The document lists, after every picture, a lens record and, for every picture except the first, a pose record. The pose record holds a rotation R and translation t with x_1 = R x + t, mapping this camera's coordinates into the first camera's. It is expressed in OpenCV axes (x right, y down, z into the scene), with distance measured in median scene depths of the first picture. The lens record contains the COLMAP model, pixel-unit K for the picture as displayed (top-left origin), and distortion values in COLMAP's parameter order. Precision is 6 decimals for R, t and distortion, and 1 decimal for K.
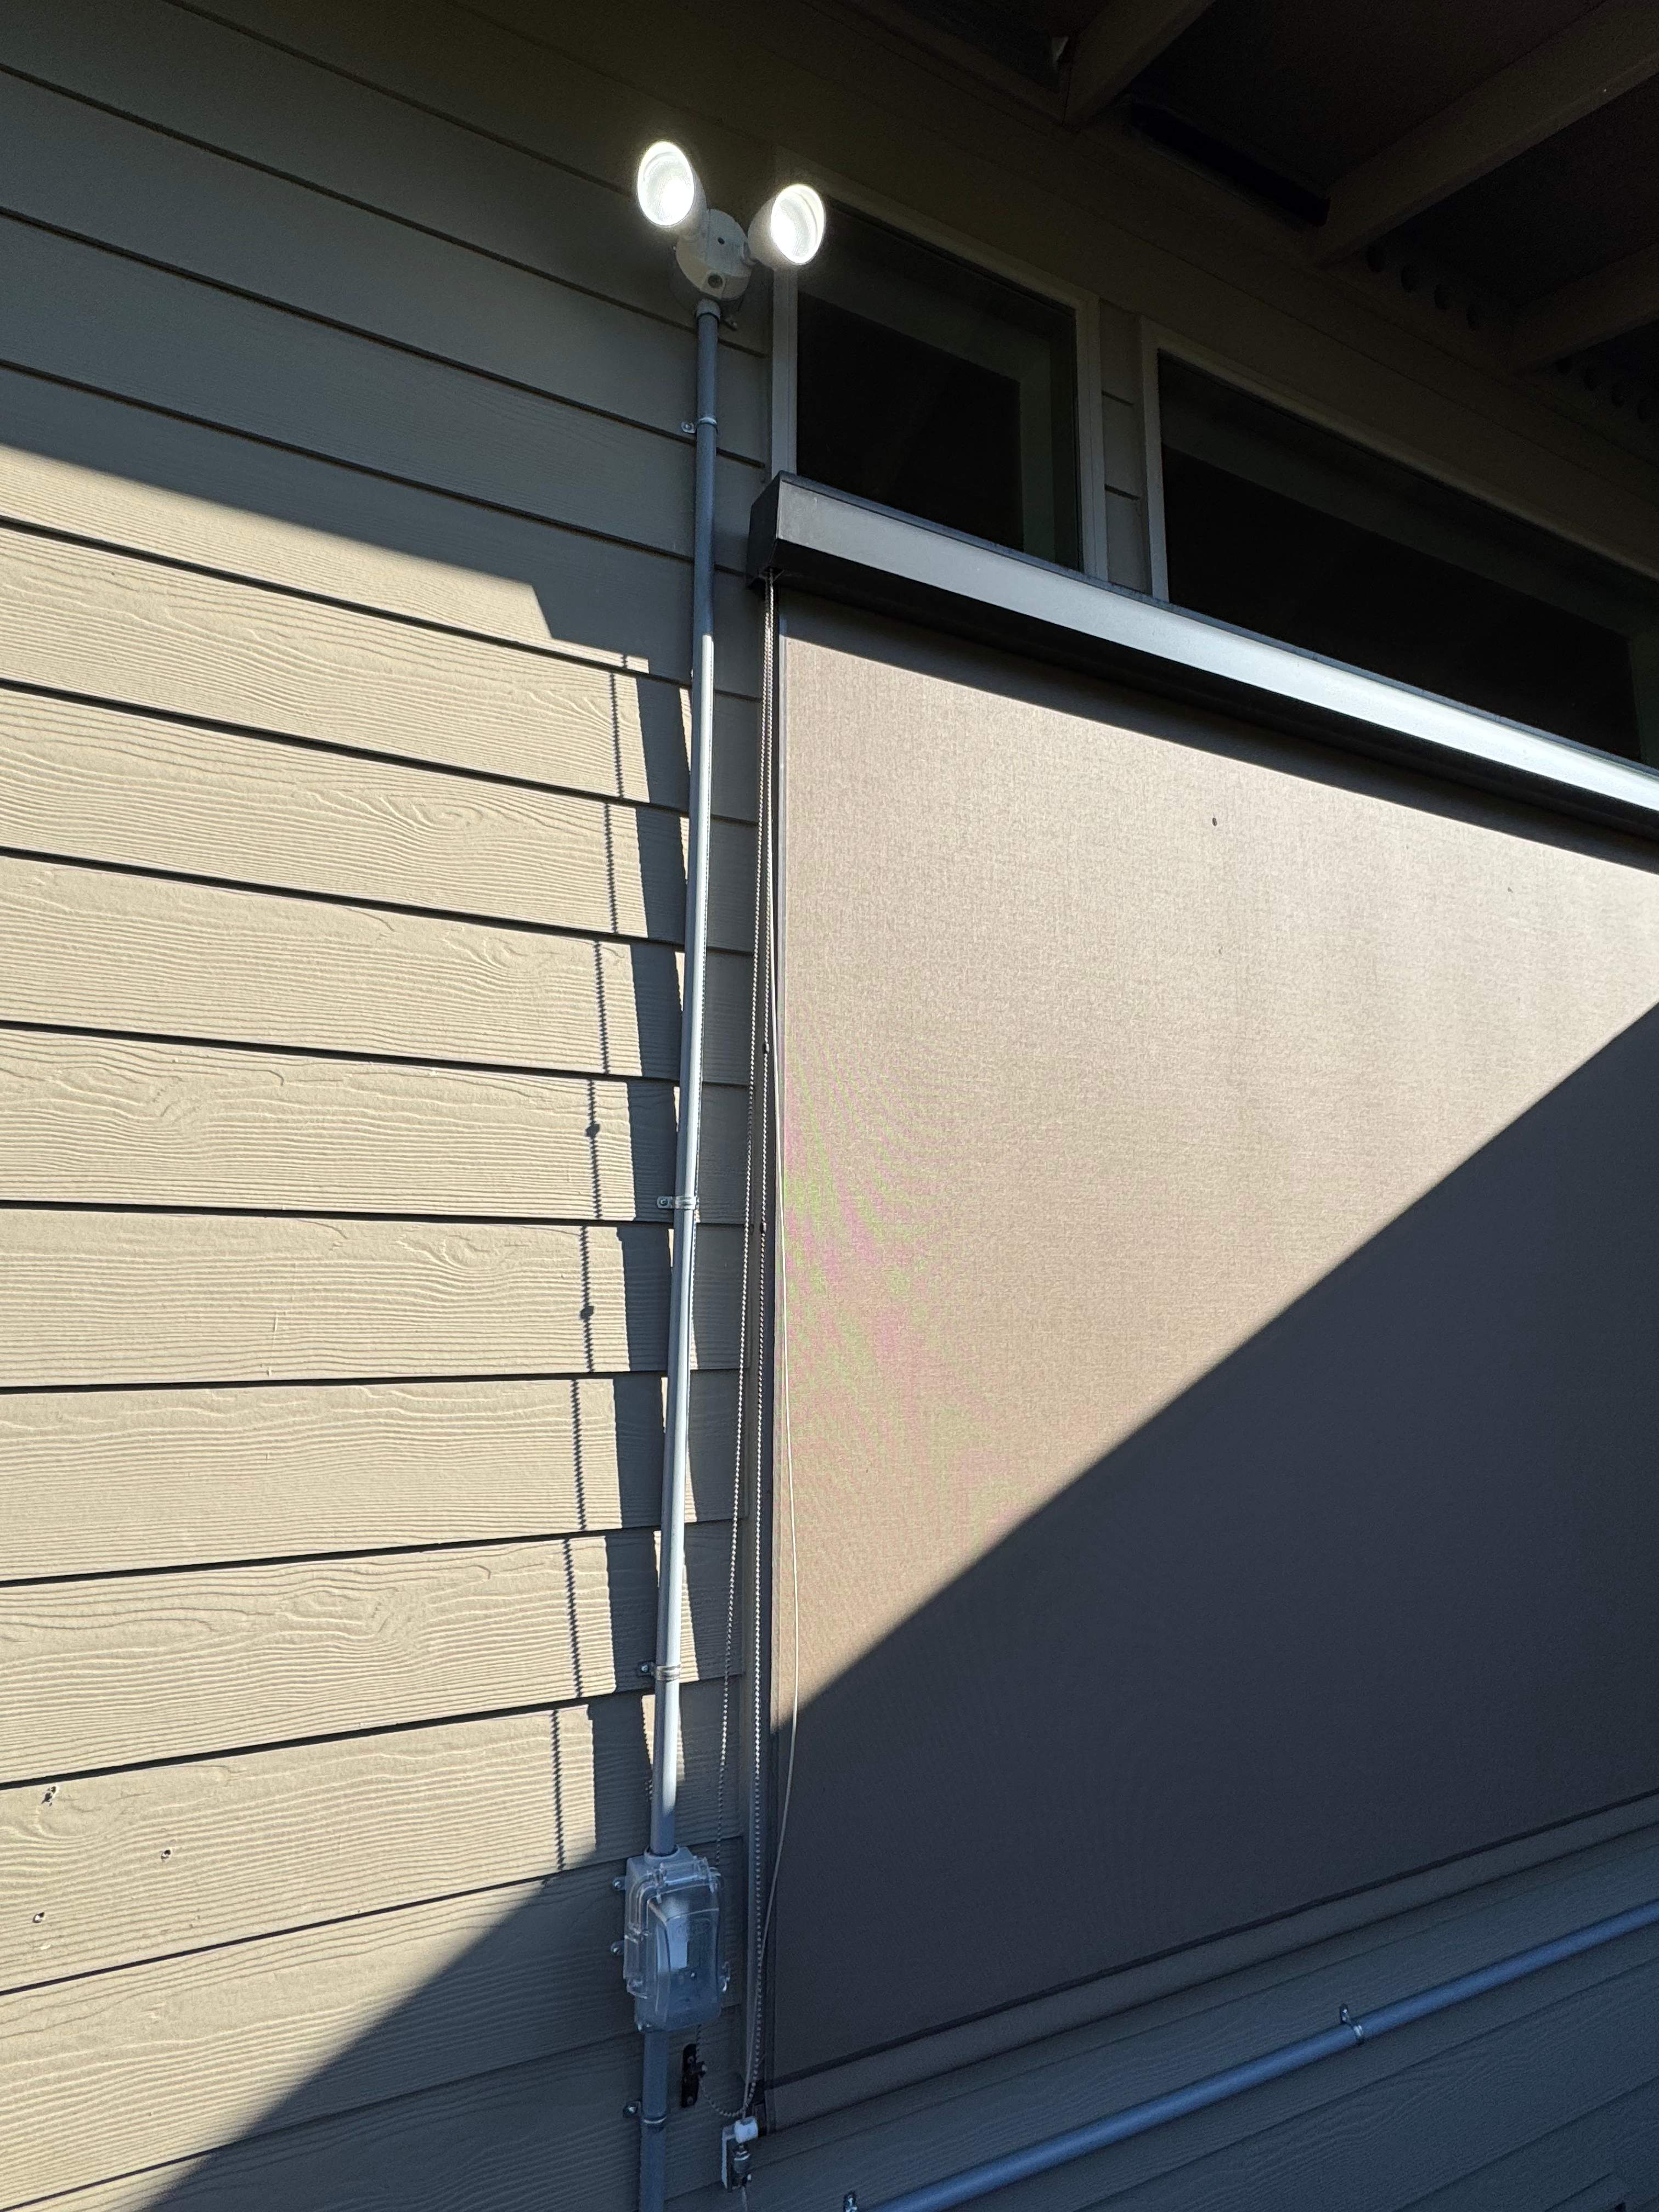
lens RADIAL K [[1144.4, 0, 829.5], [0, 1144.4, 1106.0], [0, 0, 1]] dist [-0.001221, 0.000205]
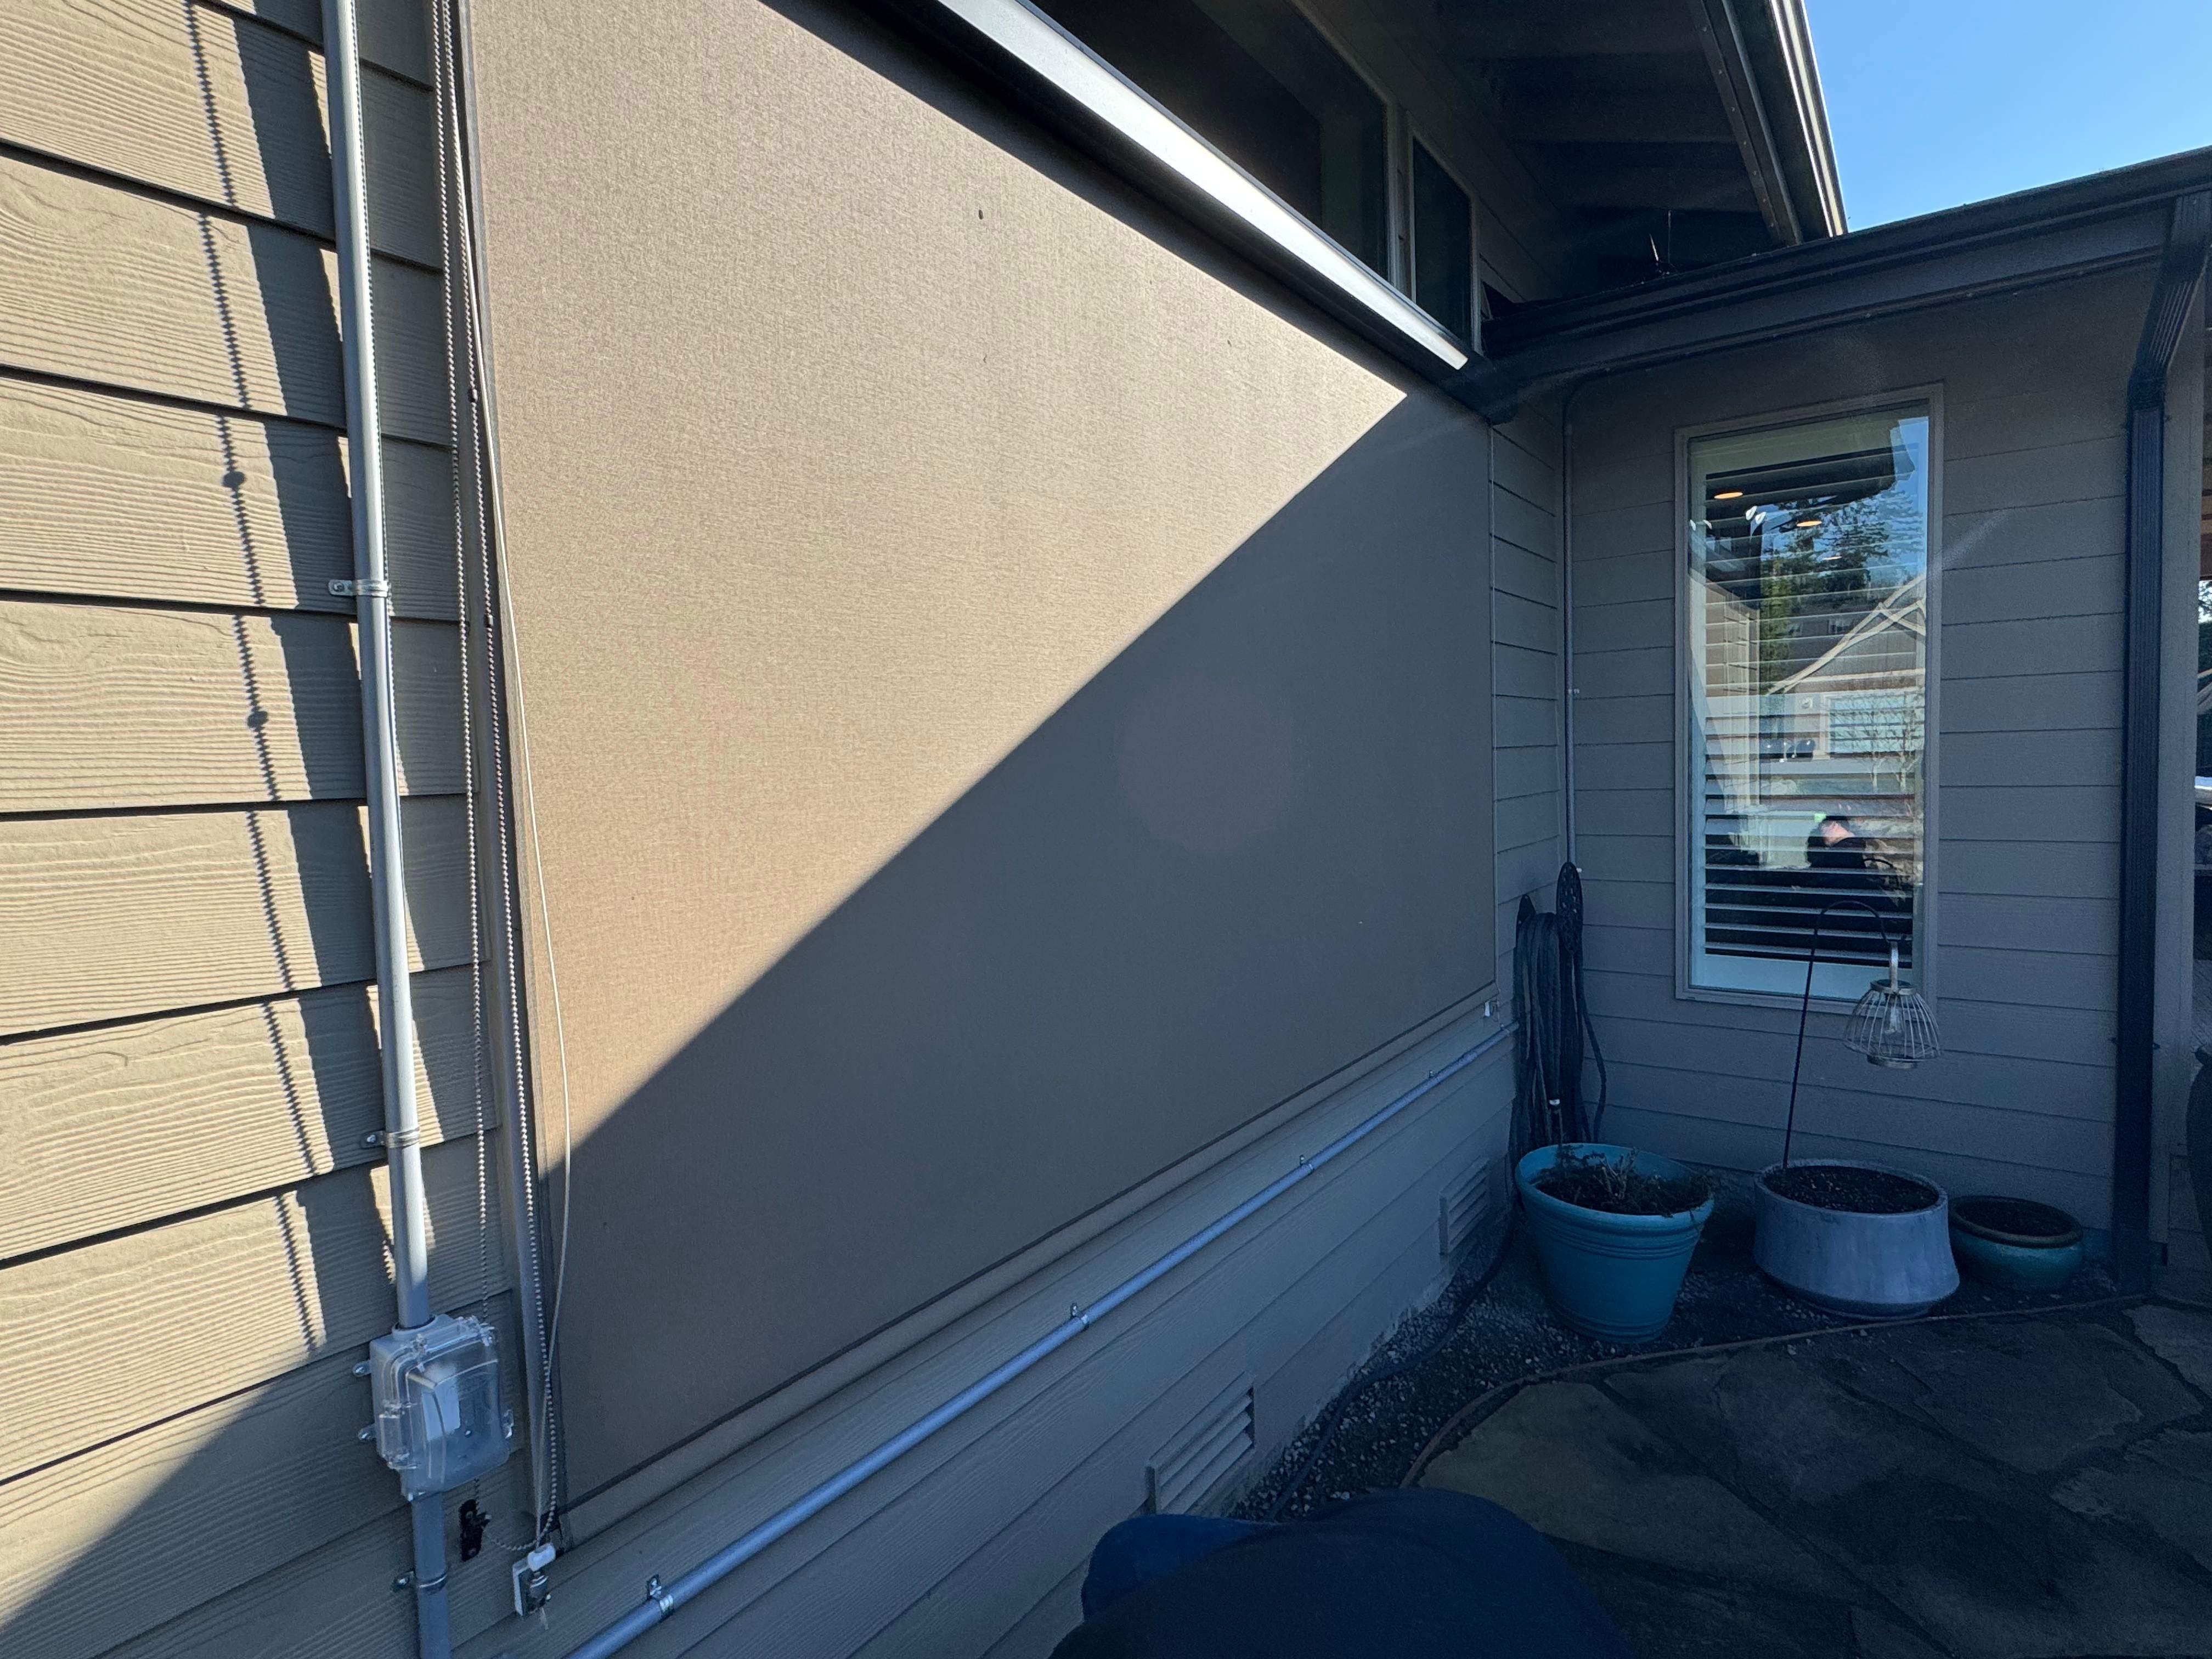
lens RADIAL K [[1144.4, 0, 1090.4], [0, 1144.4, 824.7], [0, 0, 1]] dist [-0.001221, 0.000205]
pose [[0.892526, -0.061748, 0.446748, -0.050418], [-0.033150, 0.978921, 0.201530, 0.074474], [-0.449775, -0.194681, 0.871666, 0.064541]]
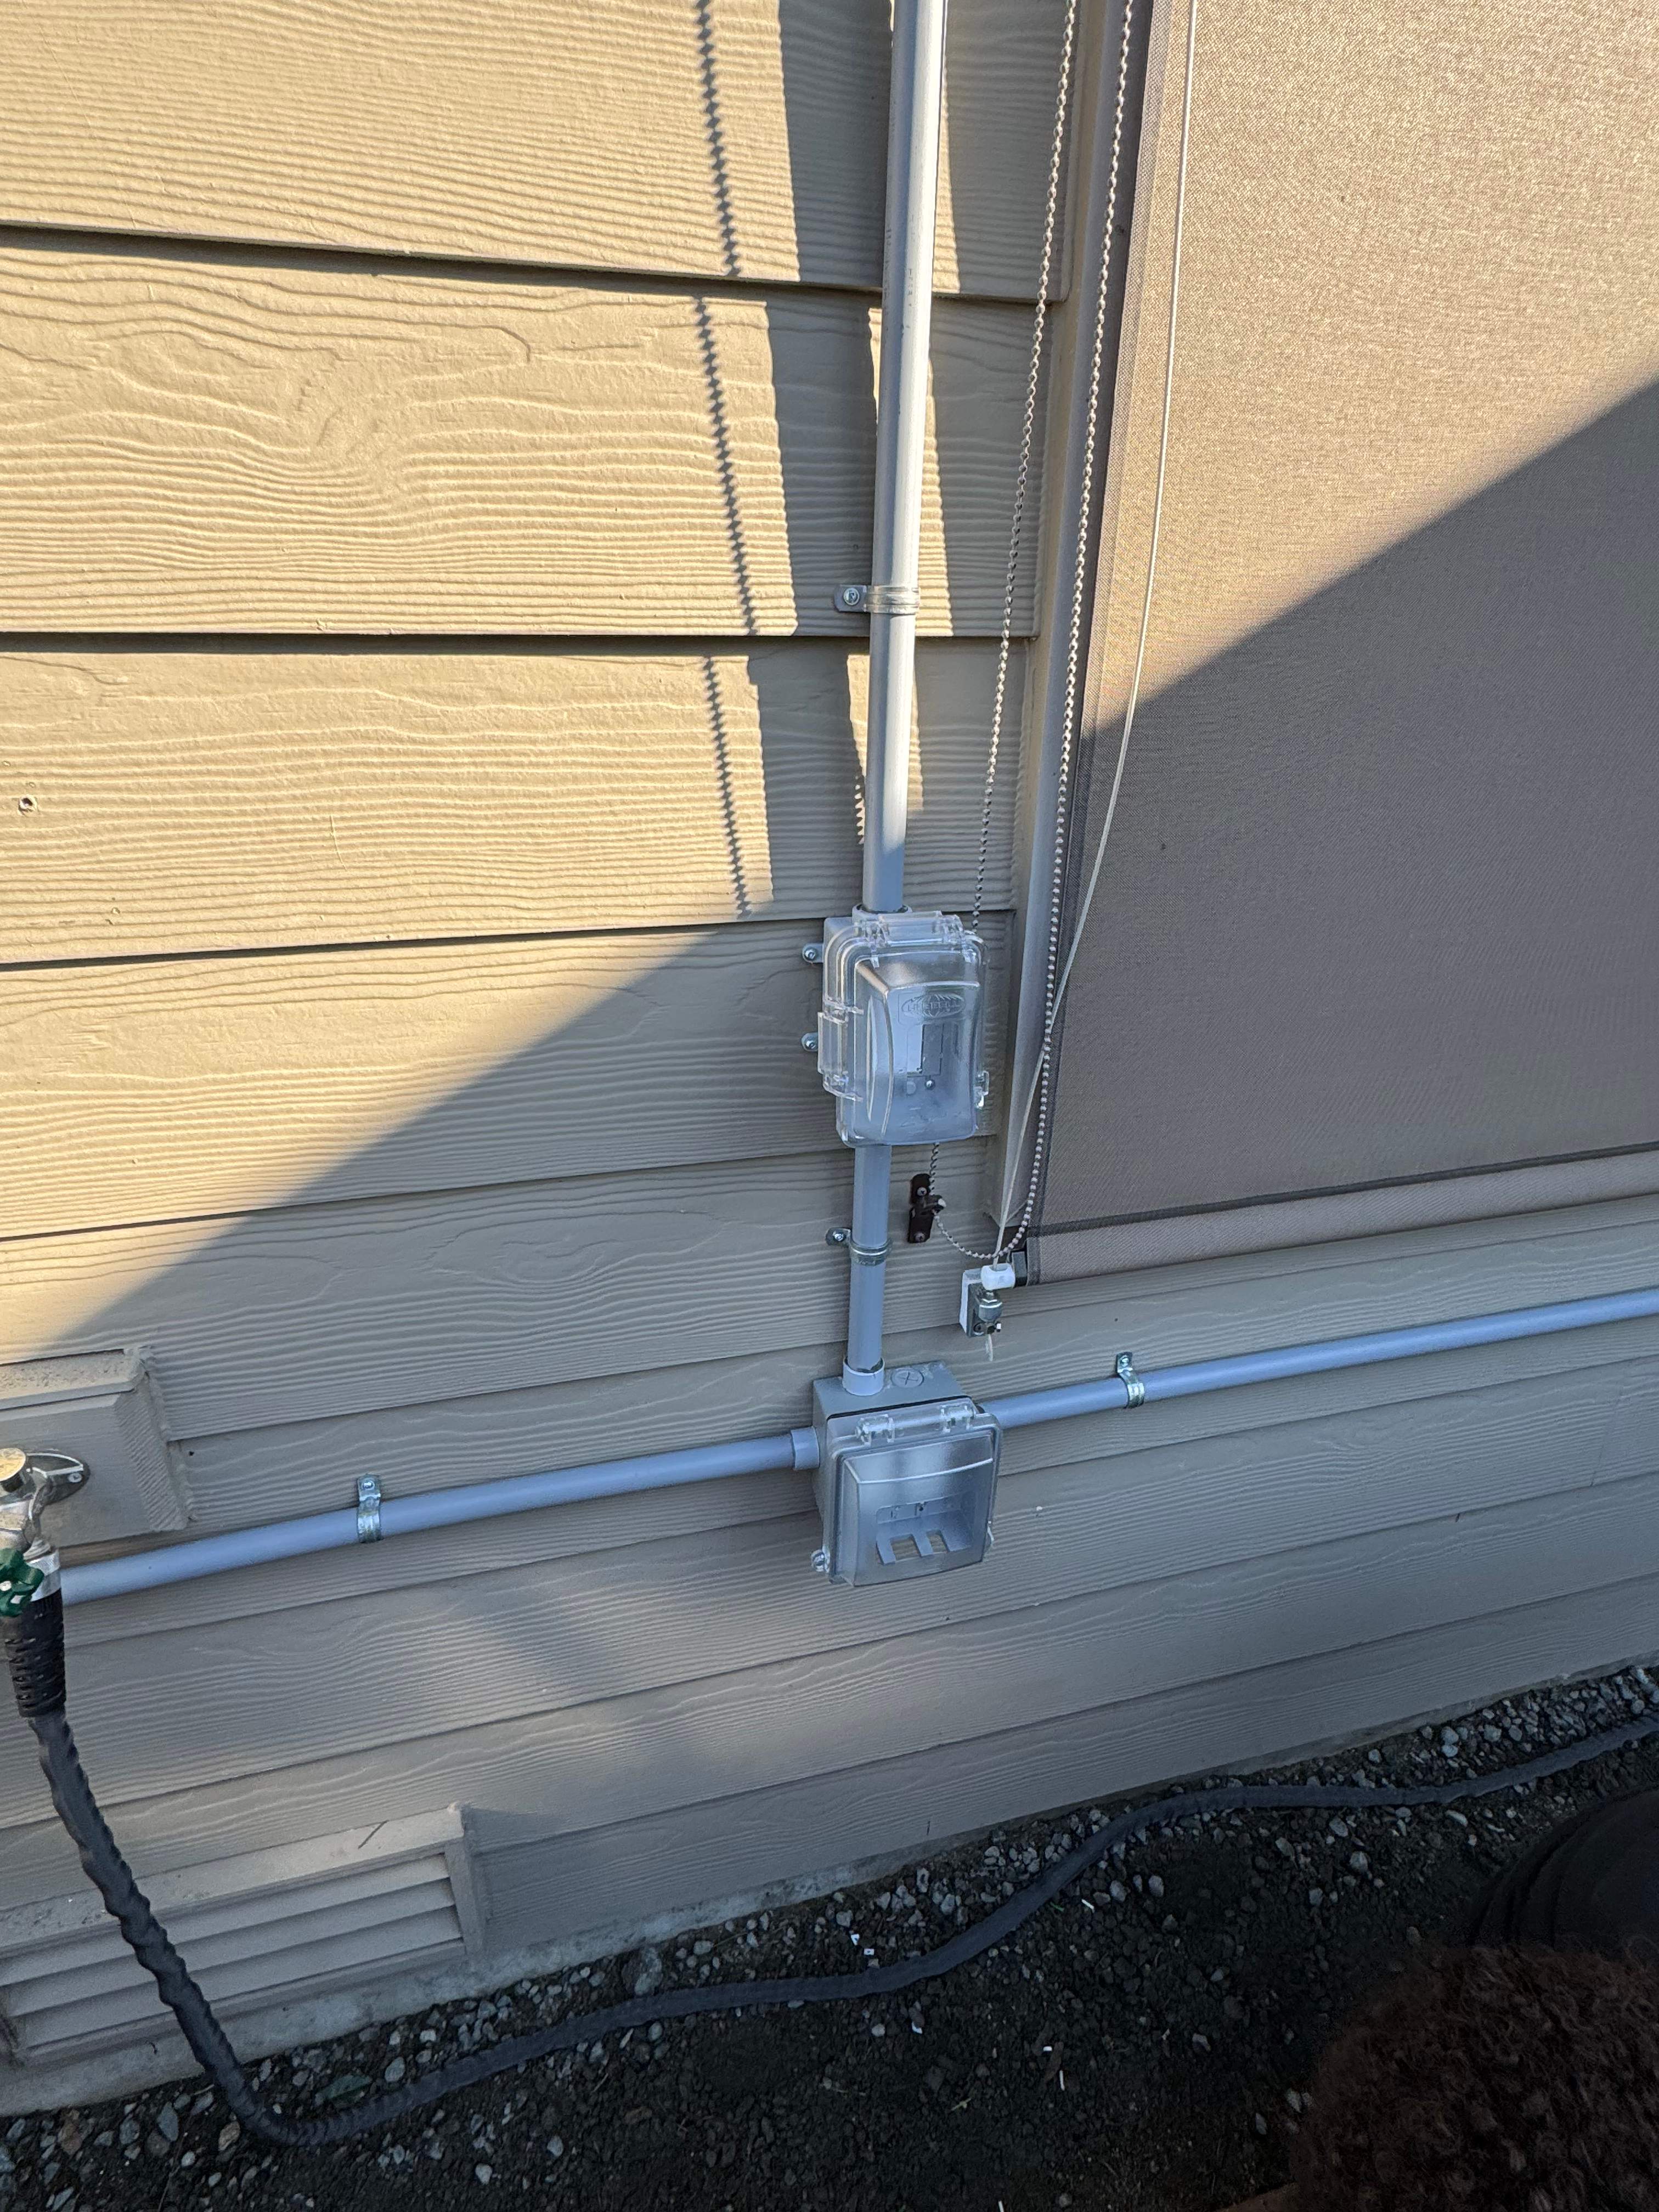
lens RADIAL K [[1144.4, 0, 829.5], [0, 1144.4, 1106.0], [0, 0, 1]] dist [-0.001221, 0.000205]
pose [[0.980039, 0.091905, -0.176289, -0.057738], [0.022928, 0.828566, 0.559422, 0.395123], [0.197480, -0.552297, 0.809919, 0.448164]]
